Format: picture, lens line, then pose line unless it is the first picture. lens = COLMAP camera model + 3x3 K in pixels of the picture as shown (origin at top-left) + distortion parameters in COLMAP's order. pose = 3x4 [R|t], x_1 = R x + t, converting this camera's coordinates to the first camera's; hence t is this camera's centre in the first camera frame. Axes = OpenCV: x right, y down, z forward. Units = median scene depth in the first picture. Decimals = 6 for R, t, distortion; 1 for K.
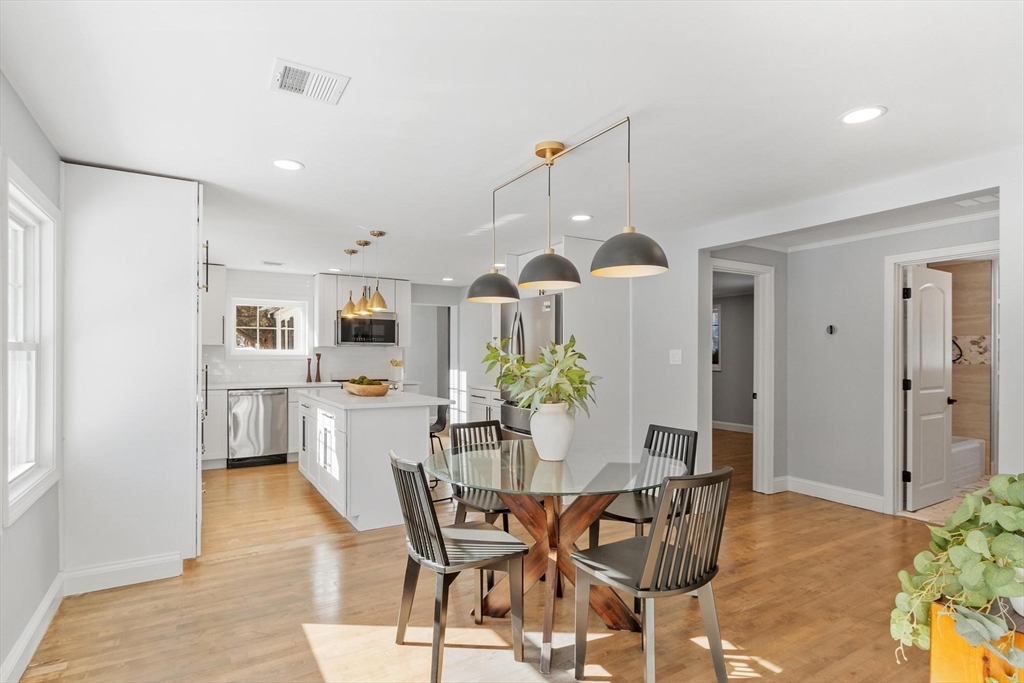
lens RADIAL K [[533.7, 0, 511.7], [0, 533.7, 357.9], [0, 0, 1]] dist [-0.000204, -0.000022]
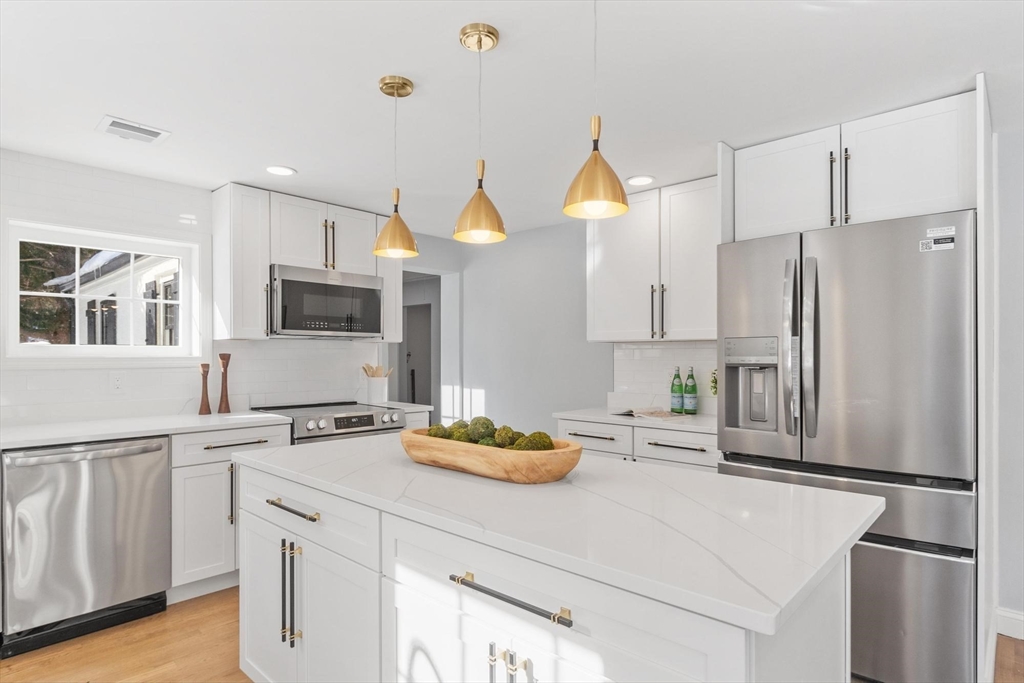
lens RADIAL K [[547.4, 0, 513.5], [0, 547.4, 351.9], [0, 0, 1]] dist [-0.001404, -0.000589]
pose [[0.962605, -0.005093, 0.270863, -0.246997], [0.006055, 0.999978, -0.002718, -0.006882], [-0.270843, 0.004256, 0.962614, 0.458983]]
